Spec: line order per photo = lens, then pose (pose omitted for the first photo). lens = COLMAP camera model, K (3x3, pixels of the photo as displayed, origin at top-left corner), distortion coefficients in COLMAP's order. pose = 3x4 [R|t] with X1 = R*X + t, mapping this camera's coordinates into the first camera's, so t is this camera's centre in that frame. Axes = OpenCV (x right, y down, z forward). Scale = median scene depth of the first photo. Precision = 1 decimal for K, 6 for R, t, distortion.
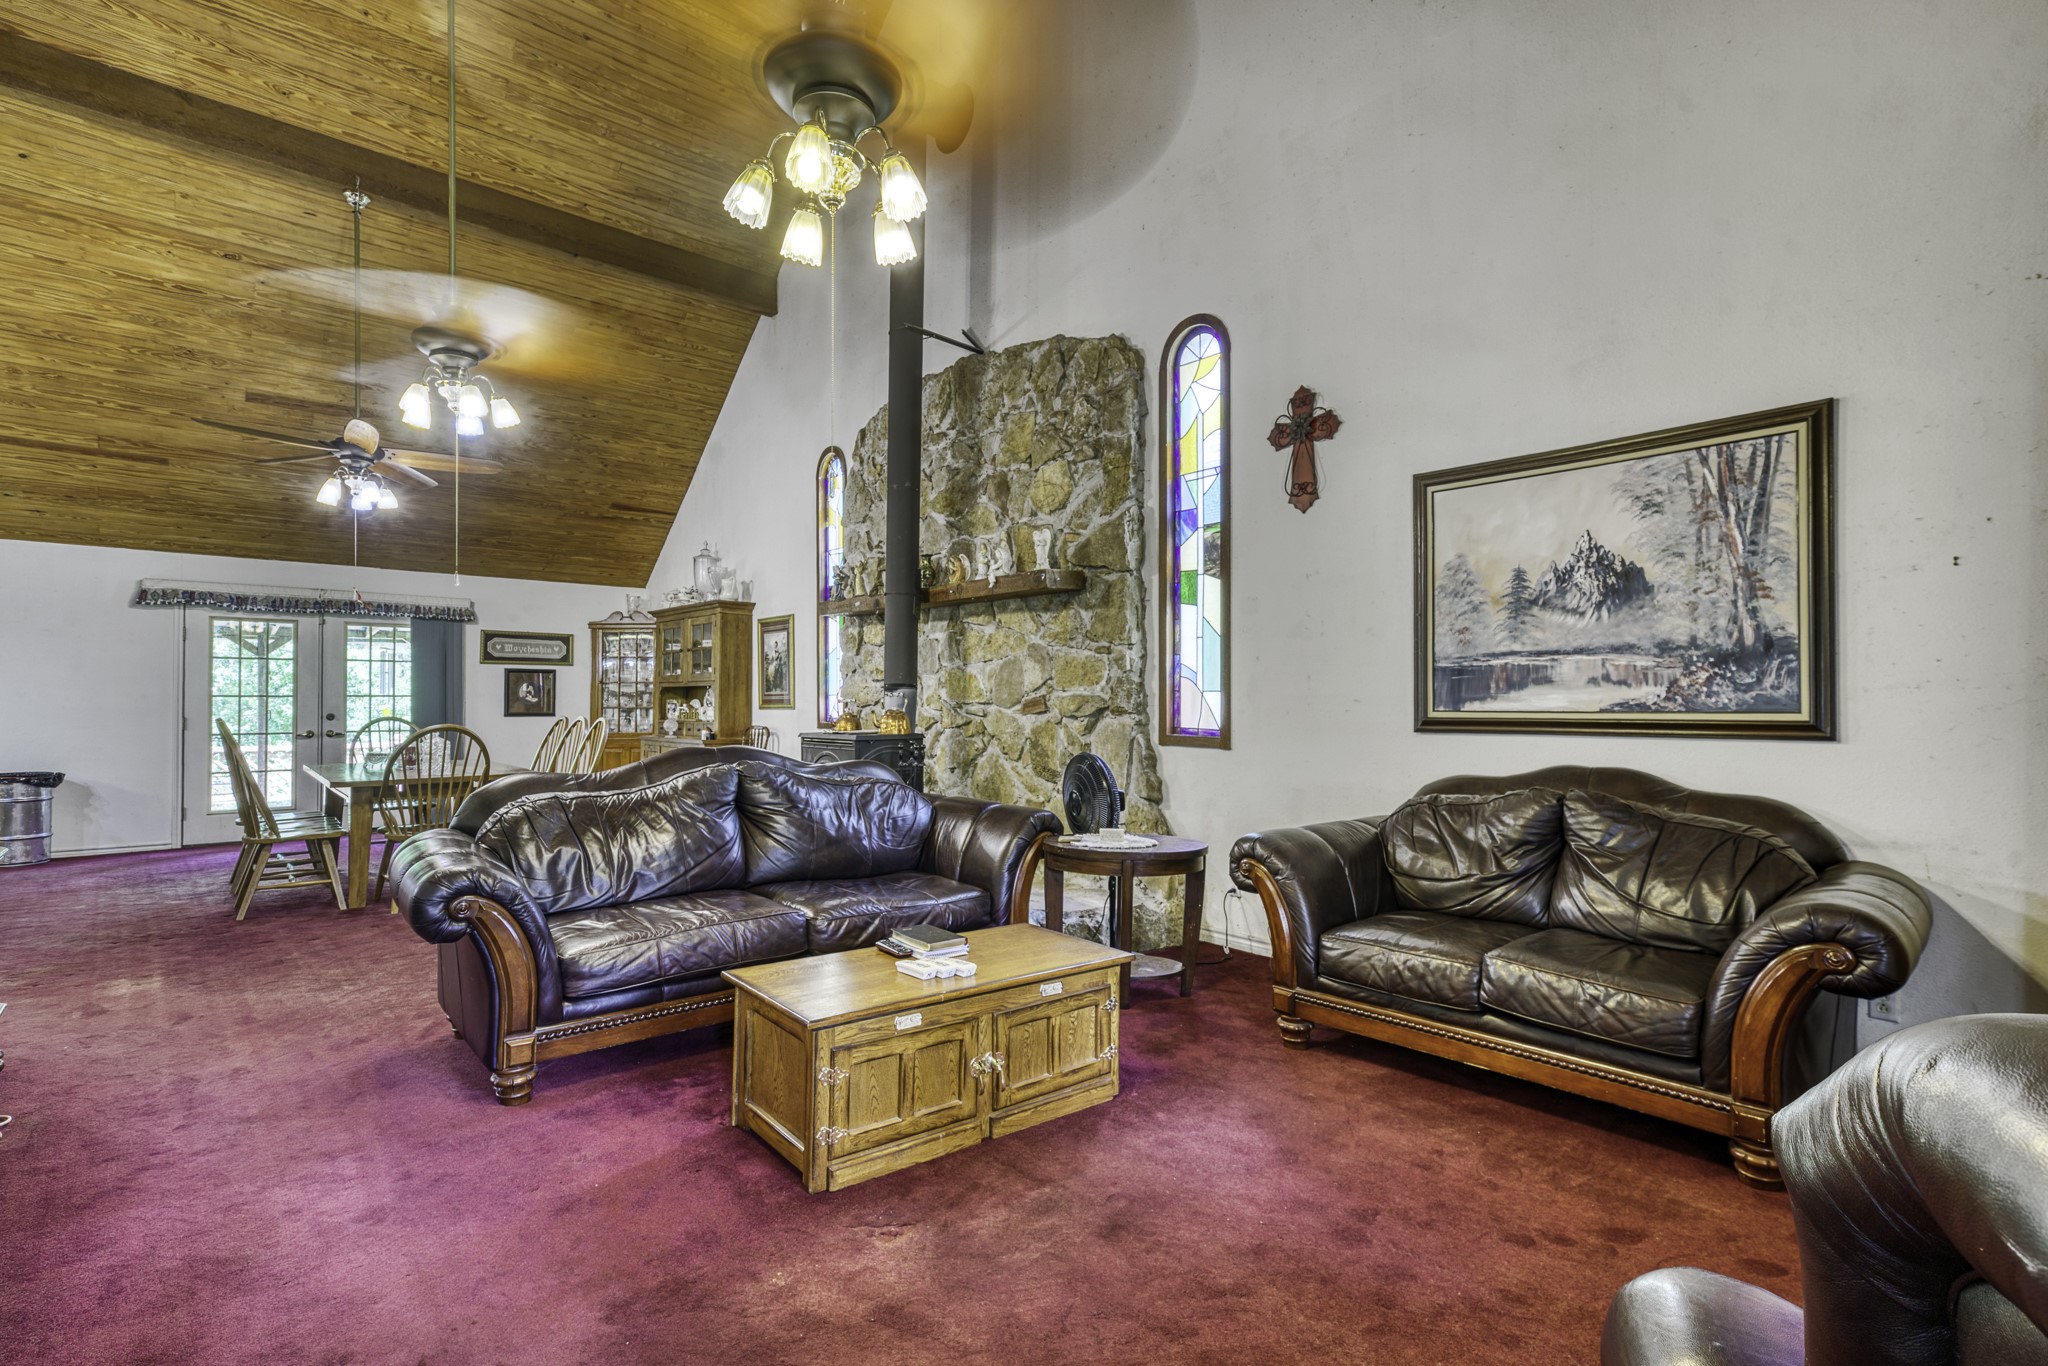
lens RADIAL K [[992.2, 0, 1024.0], [0, 992.2, 683.0], [0, 0, 1]] dist [0.001809, -0.000733]
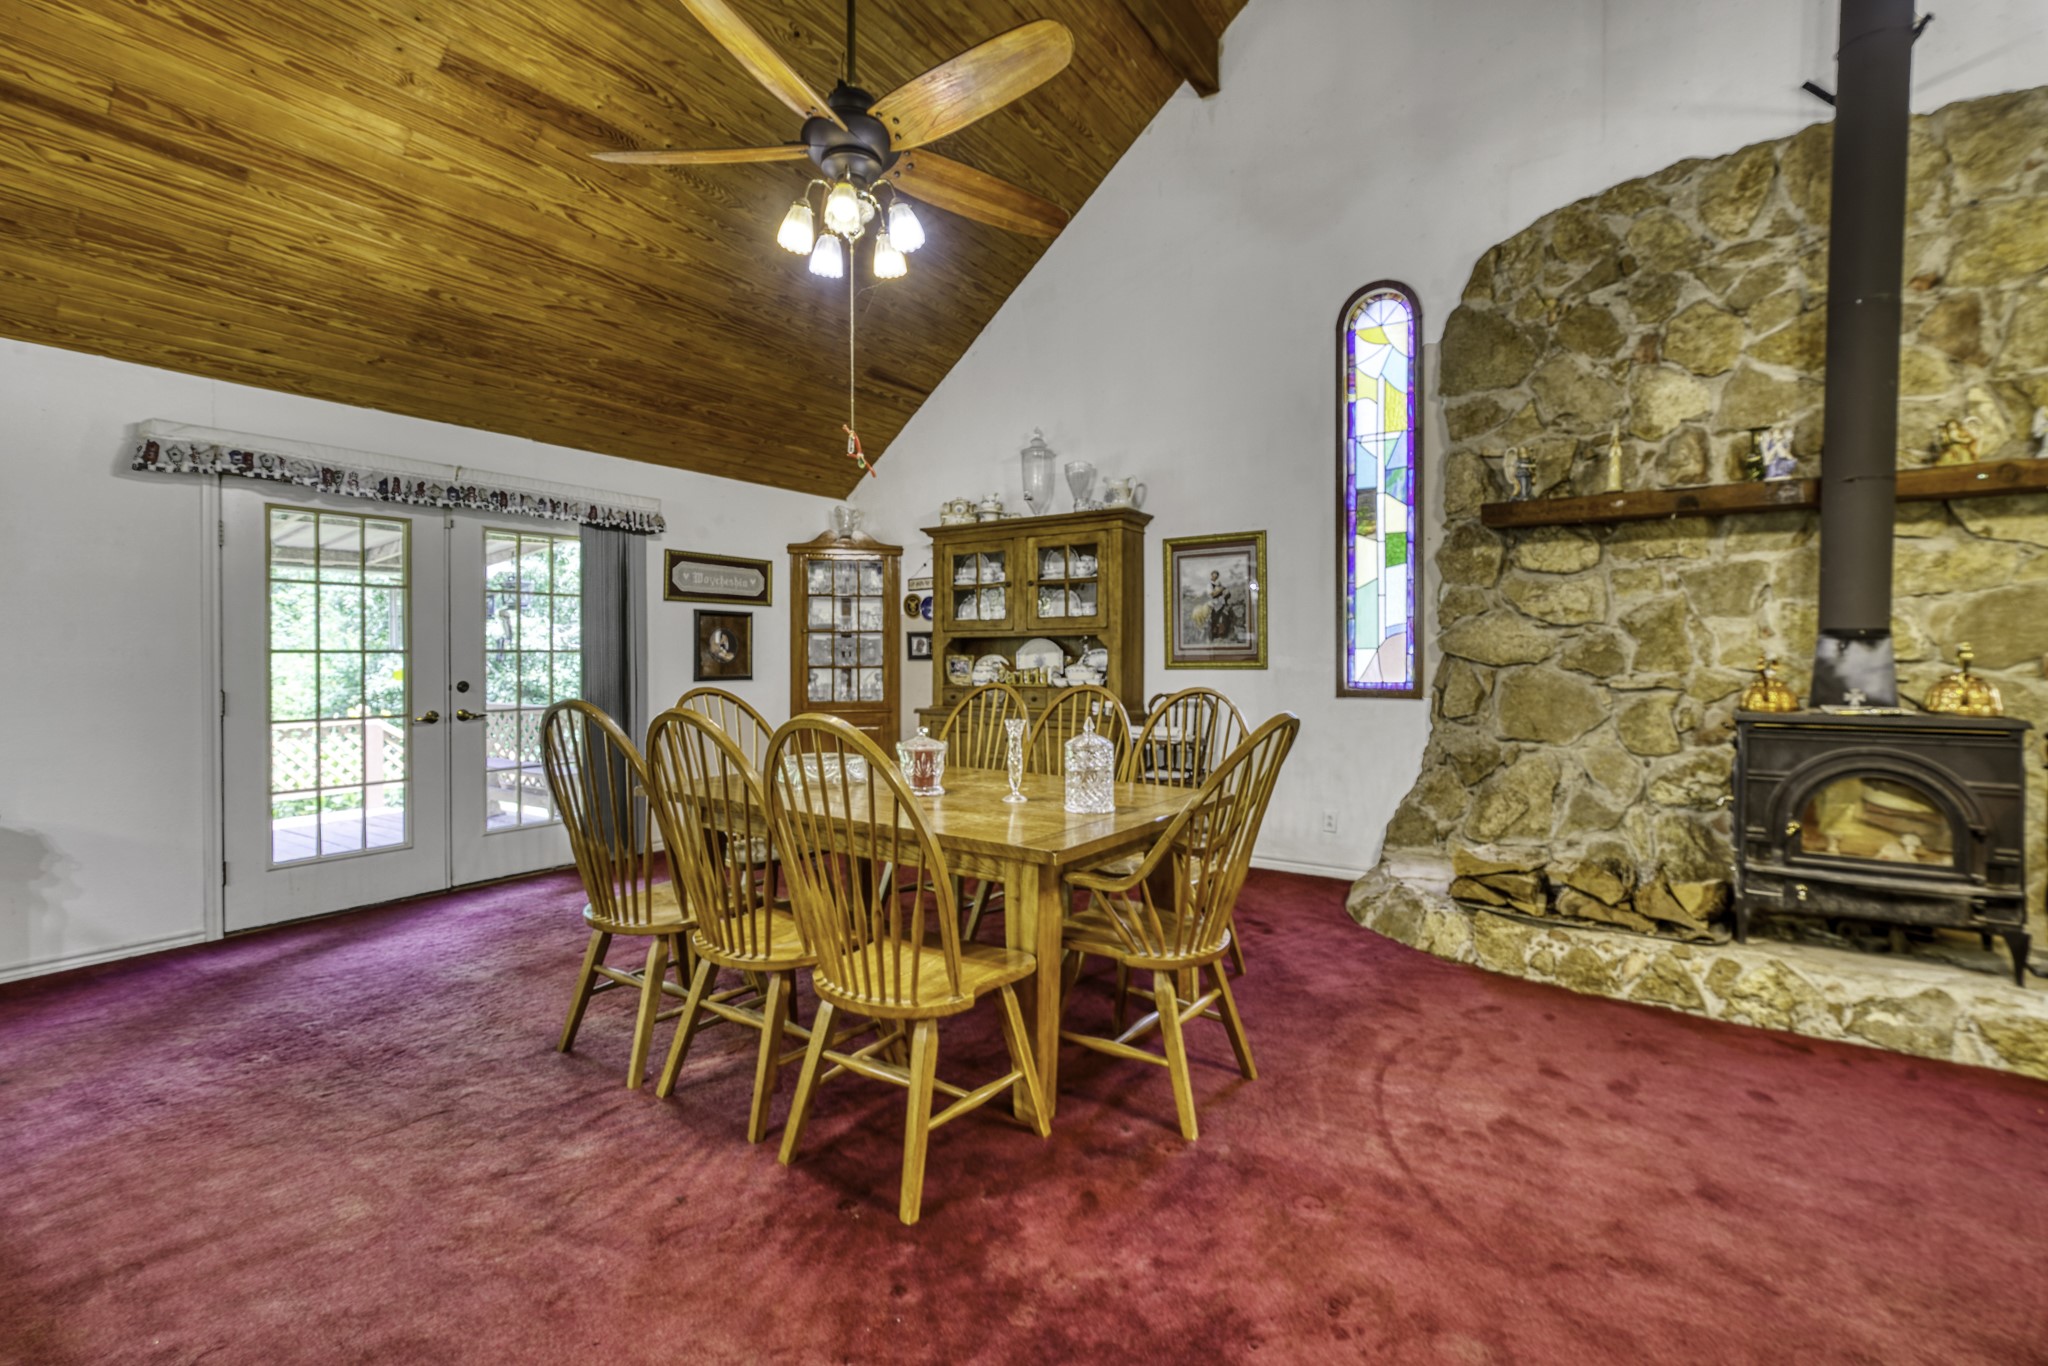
lens RADIAL K [[927.1, 0, 1022.0], [0, 927.1, 660.8], [0, 0, 1]] dist [-0.000078, 0.000476]
pose [[0.969728, -0.004943, 0.244138, -0.728714], [-0.001313, 0.999675, 0.025457, 0.006134], [-0.244184, -0.025006, 0.969406, 0.549988]]
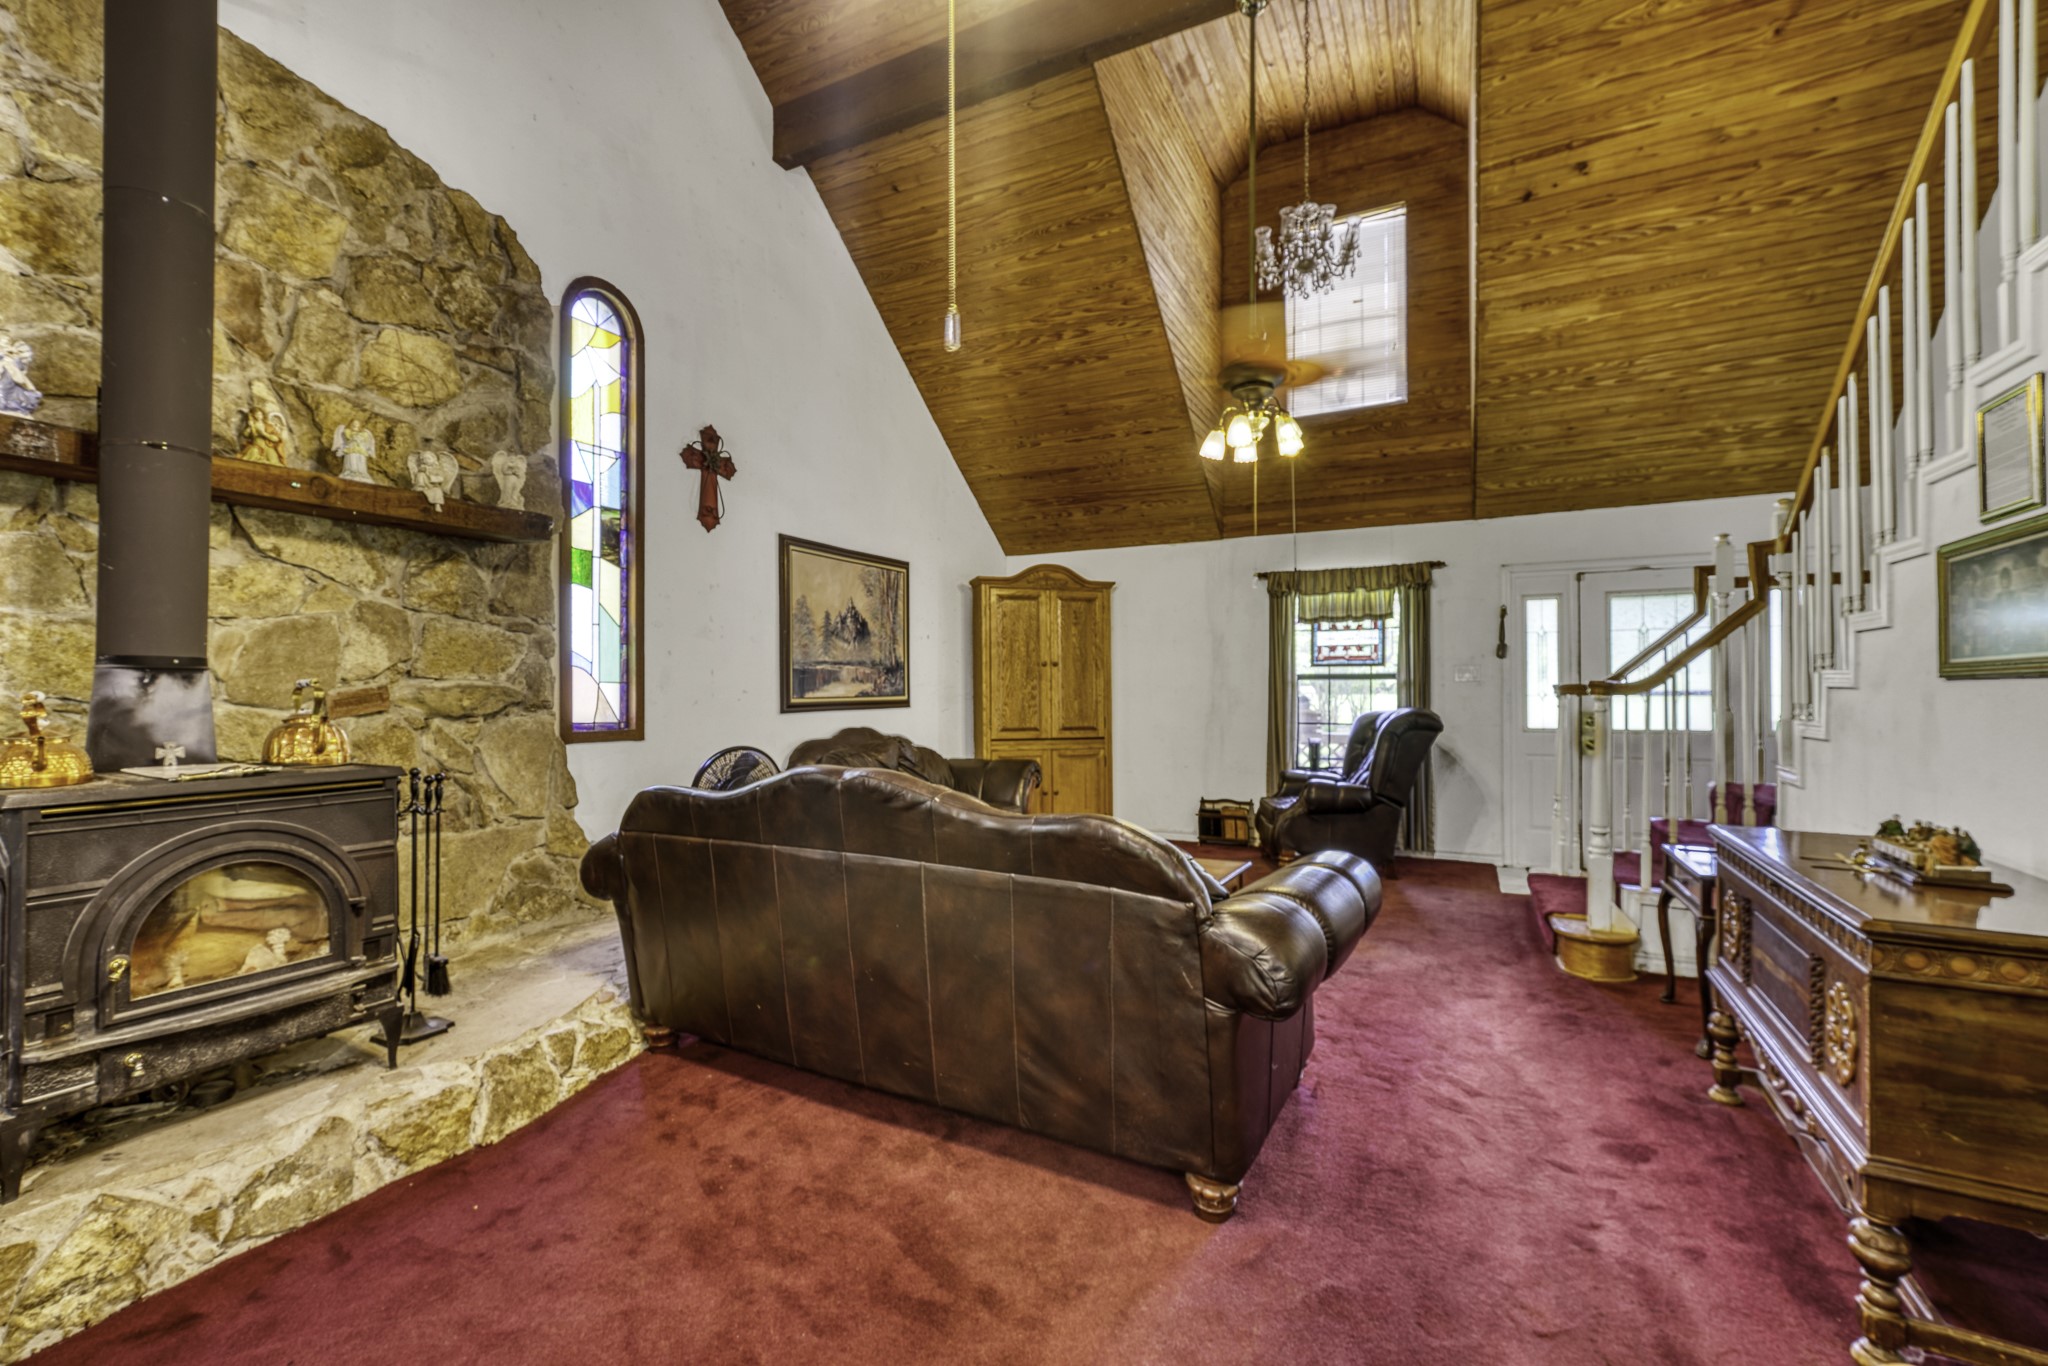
lens RADIAL K [[868.7, 0, 1024.0], [0, 868.7, 683.0], [0, 0, 1]] dist [-0.001986, 0.006591]
pose [[-0.372802, 0.005186, 0.927896, -0.595847], [-0.016064, 0.999798, -0.012042, 0.010037], [-0.927772, -0.019395, -0.372643, 0.757749]]
